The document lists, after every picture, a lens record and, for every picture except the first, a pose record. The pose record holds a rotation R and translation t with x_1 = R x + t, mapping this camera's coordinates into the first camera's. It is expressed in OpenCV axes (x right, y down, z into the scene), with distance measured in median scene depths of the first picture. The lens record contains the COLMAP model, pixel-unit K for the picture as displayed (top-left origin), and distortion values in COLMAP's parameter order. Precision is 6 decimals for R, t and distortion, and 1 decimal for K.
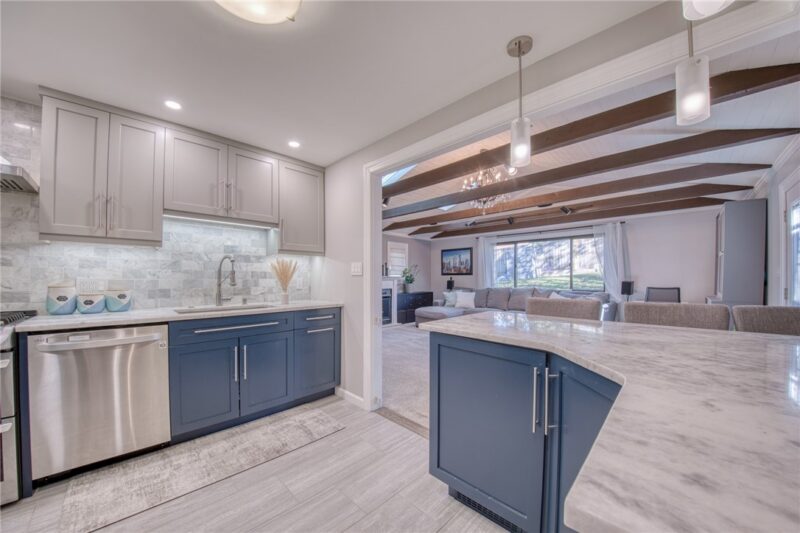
lens RADIAL K [[295.9, 0, 401.3], [0, 295.9, 277.3], [0, 0, 1]] dist [0.000150, -0.000062]
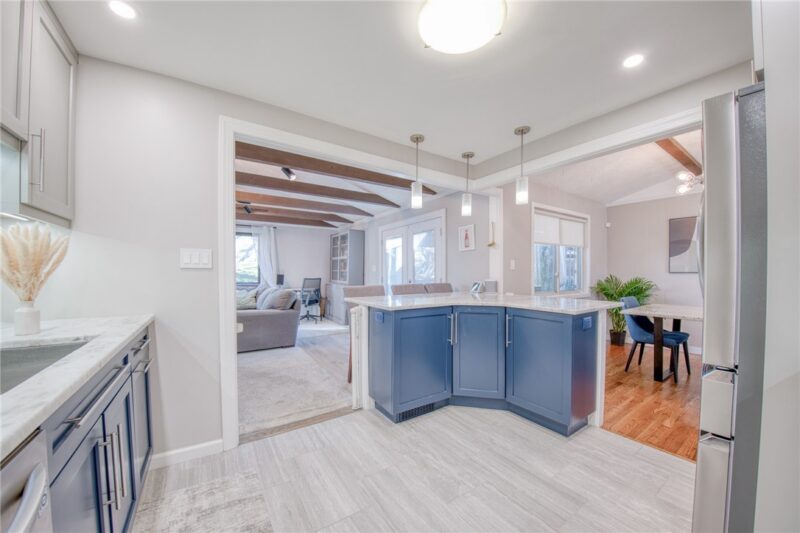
lens RADIAL K [[295.9, 0, 401.3], [0, 295.9, 277.3], [0, 0, 1]] dist [0.000150, -0.000062]
pose [[0.212205, -0.020894, 0.977002, -0.708448], [0.000786, 0.999775, 0.021210, -0.000374], [-0.977225, -0.003733, 0.212174, 0.395944]]
